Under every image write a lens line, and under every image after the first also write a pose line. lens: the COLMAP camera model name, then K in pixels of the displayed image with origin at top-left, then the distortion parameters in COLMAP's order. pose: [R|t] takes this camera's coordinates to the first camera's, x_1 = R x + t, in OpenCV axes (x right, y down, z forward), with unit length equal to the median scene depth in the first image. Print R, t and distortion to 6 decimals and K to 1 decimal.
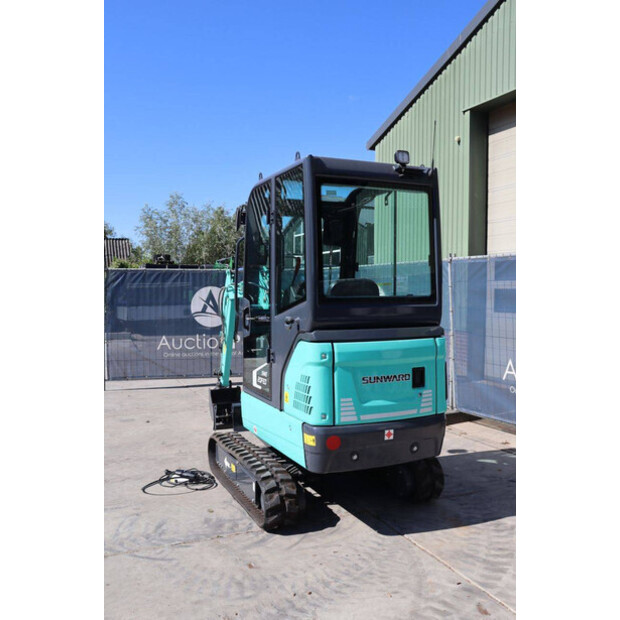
lens RADIAL K [[535.1, 0, 319.3], [0, 535.1, 309.6], [0, 0, 1]] dist [-0.123835, 0.130548]
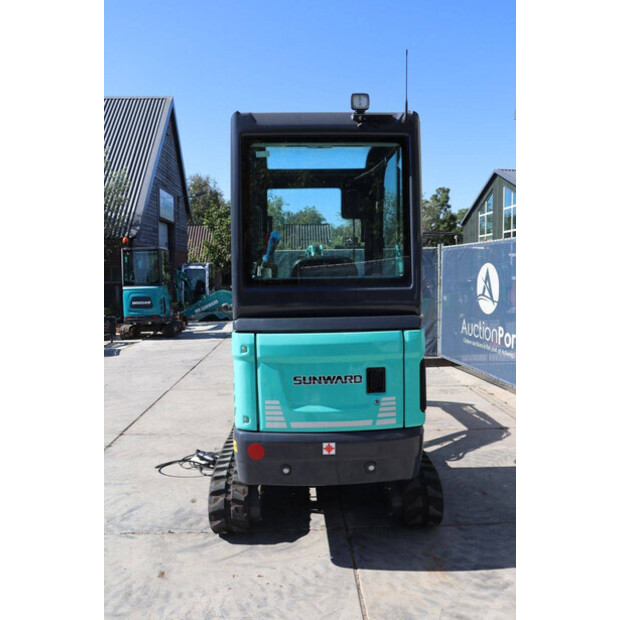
lens RADIAL K [[507.2, 0, 329.1], [0, 507.2, 309.9], [0, 0, 1]] dist [-0.152869, 0.149415]
pose [[0.940092, 0.017092, -0.340493, 0.378236], [-0.002667, 0.999081, 0.042787, -0.008785], [0.340911, -0.039316, 0.939273, 0.279301]]
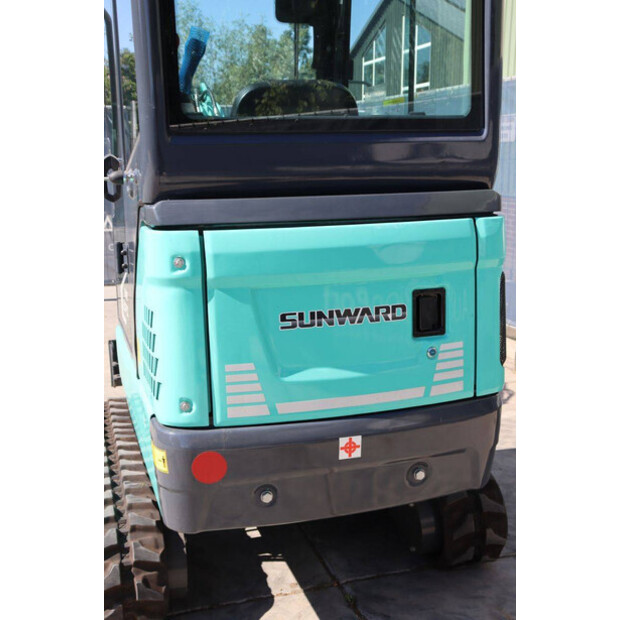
lens RADIAL K [[767.9, 0, 317.5], [0, 767.9, 297.9], [0, 0, 1]] dist [0.023768, 0.054793]
pose [[0.993817, 0.007836, -0.110753, 0.167768], [0.009382, 0.988013, 0.154087, 0.021784], [0.110633, -0.154174, 0.981830, 0.399638]]
